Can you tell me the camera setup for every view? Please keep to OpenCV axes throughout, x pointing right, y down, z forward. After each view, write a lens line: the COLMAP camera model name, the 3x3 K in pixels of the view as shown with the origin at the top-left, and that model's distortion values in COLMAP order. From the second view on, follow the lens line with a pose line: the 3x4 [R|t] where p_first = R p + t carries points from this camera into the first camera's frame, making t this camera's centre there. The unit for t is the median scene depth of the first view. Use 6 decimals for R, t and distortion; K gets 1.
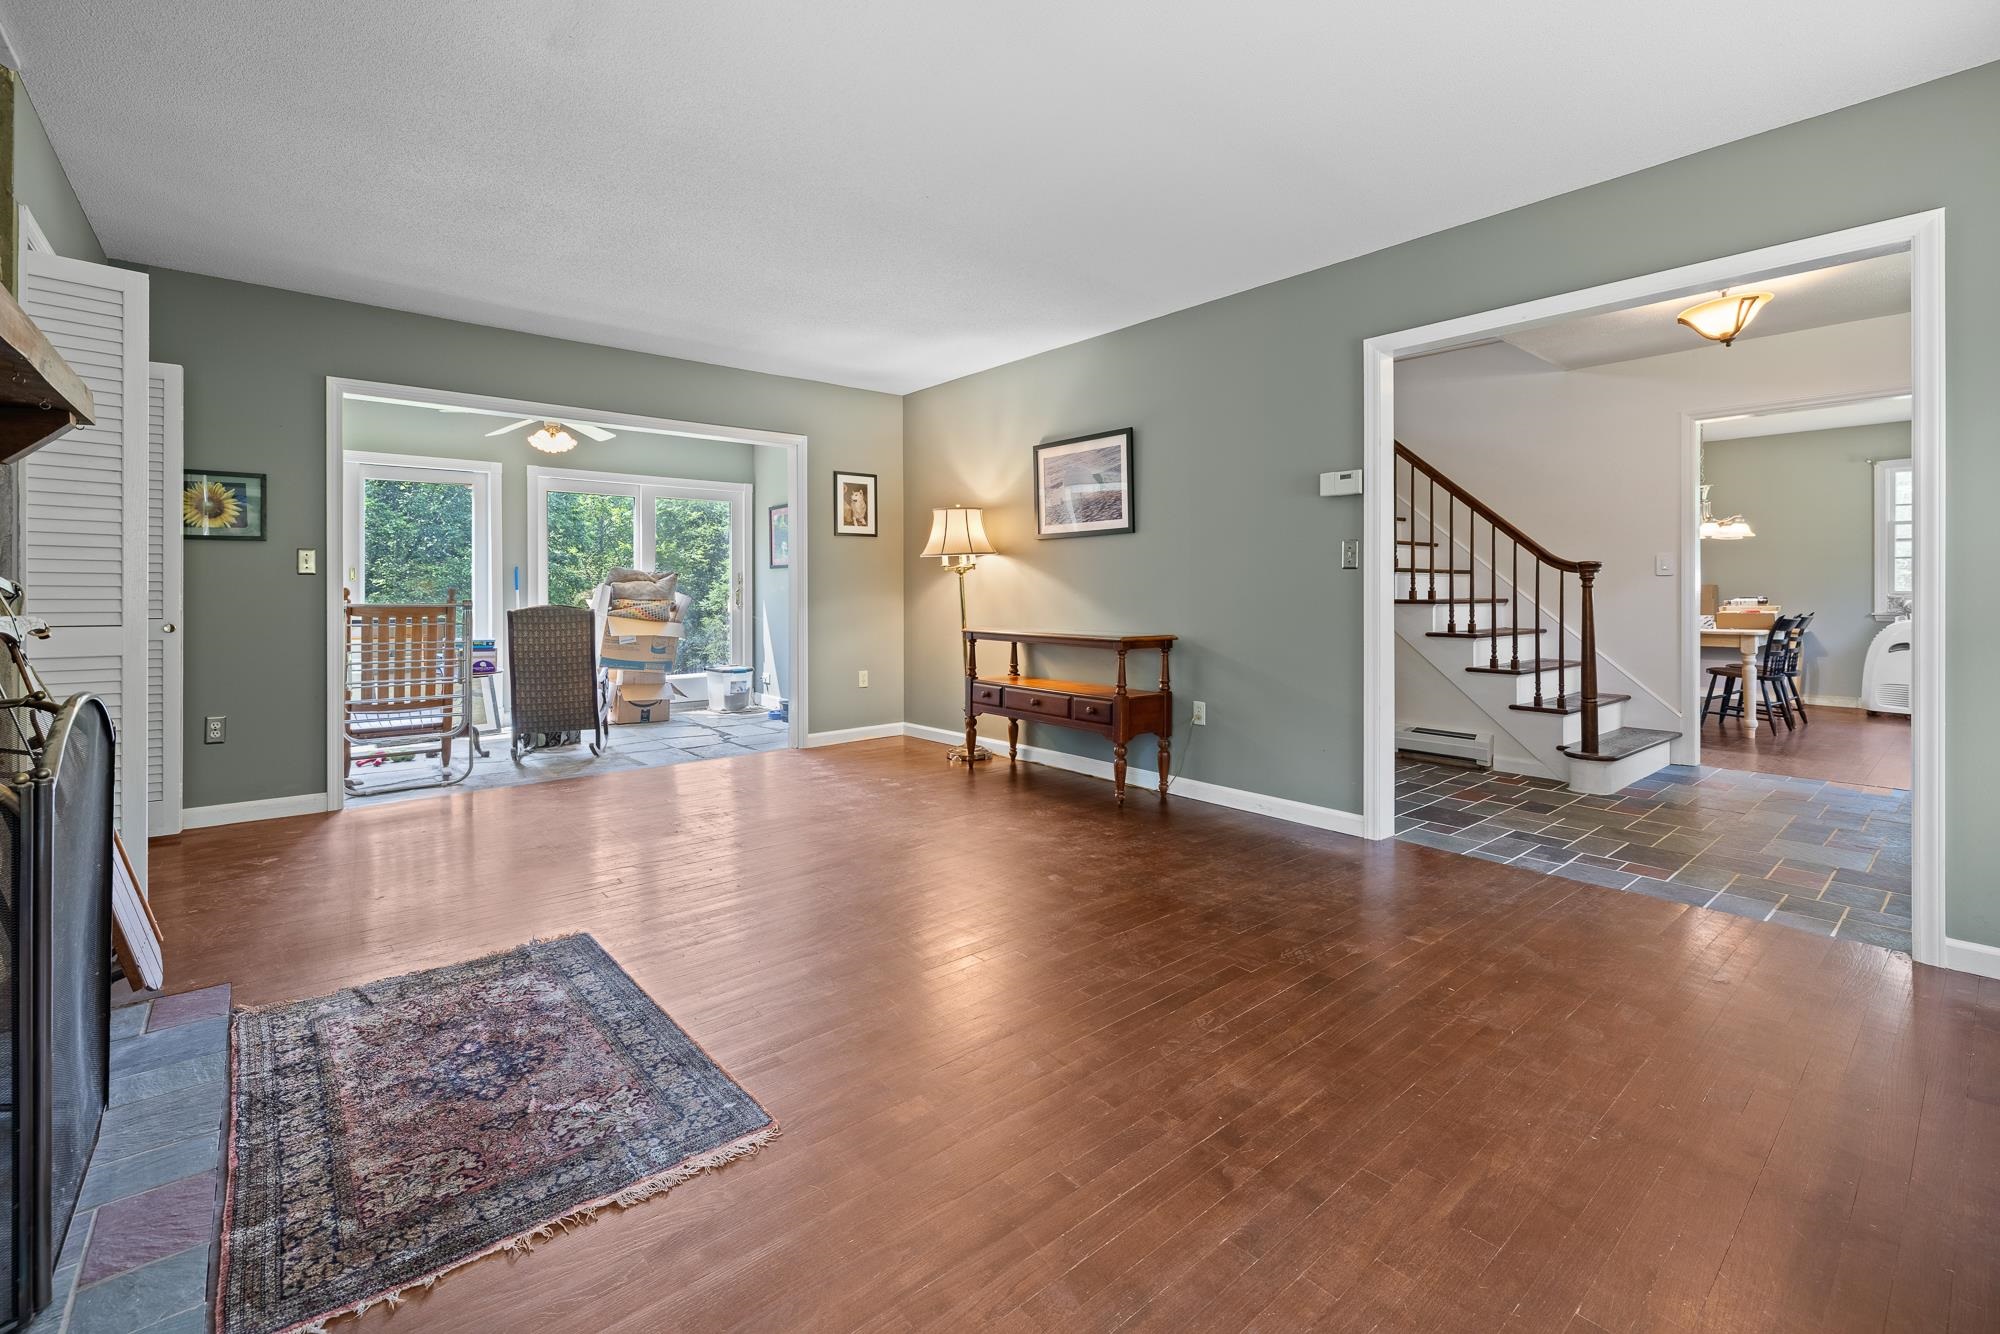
lens RADIAL K [[858.3, 0, 1001.9], [0, 858.3, 642.2], [0, 0, 1]] dist [-0.000854, -0.000261]
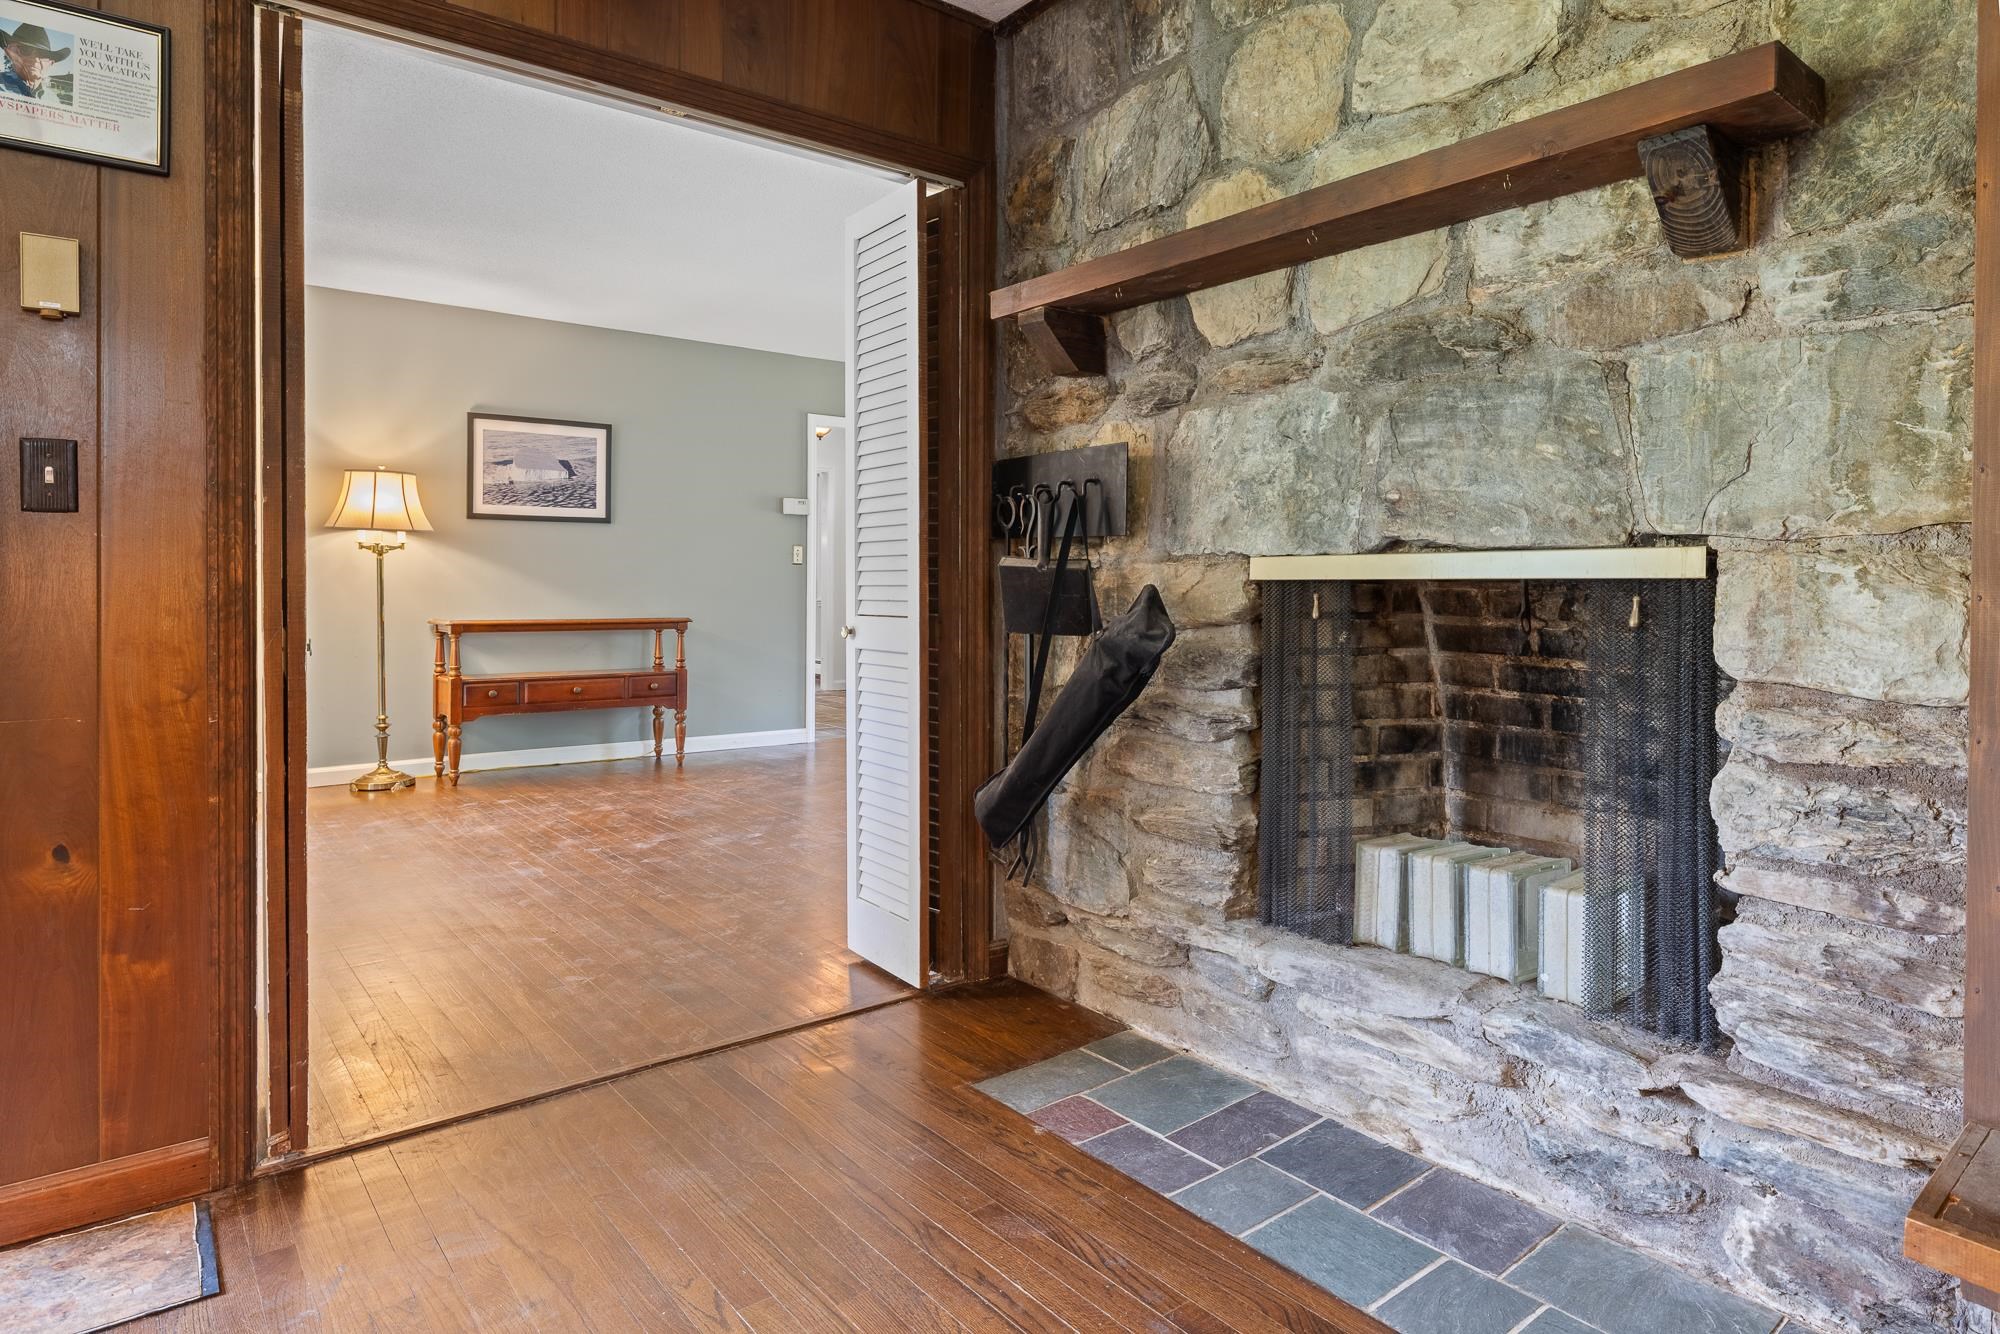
lens RADIAL K [[1150.7, 0, 996.0], [0, 1150.7, 594.3], [0, 0, 1]] dist [-0.000656, 0.000280]
pose [[0.042152, -0.031442, 0.998616, -1.250647], [0.037053, 0.998866, 0.029885, -0.064240], [-0.998424, 0.035742, 0.043269, 0.462414]]
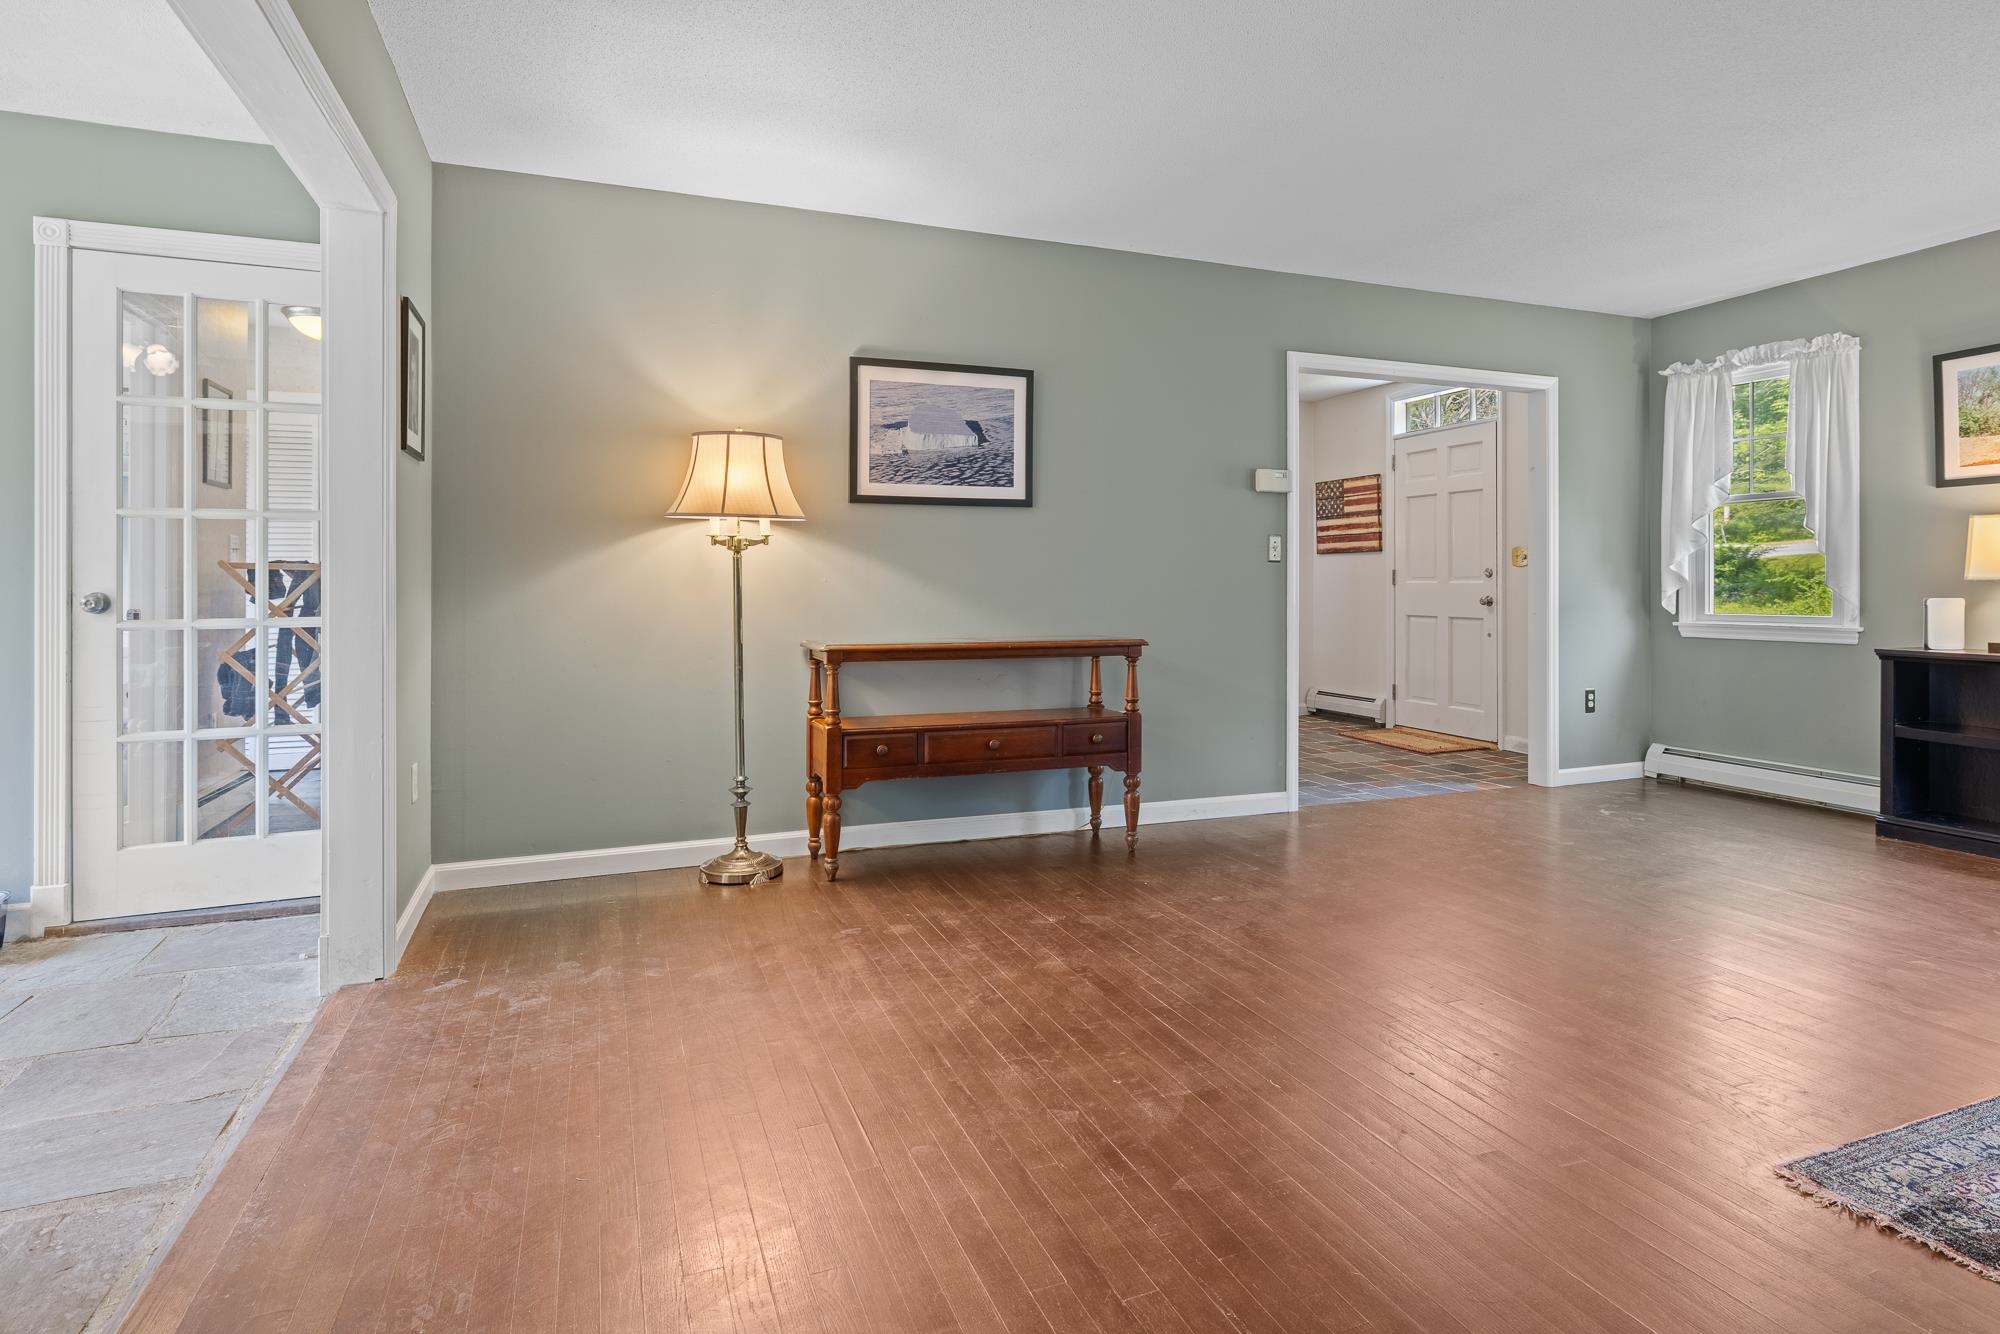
lens RADIAL K [[1037.7, 0, 1002.3], [0, 1037.7, 583.3], [0, 0, 1]] dist [-0.001464, -0.000331]
pose [[0.331848, -0.022282, 0.943070, -0.735181], [0.046027, 0.998913, 0.007406, -0.066797], [-0.942209, 0.040949, 0.332512, 0.714968]]
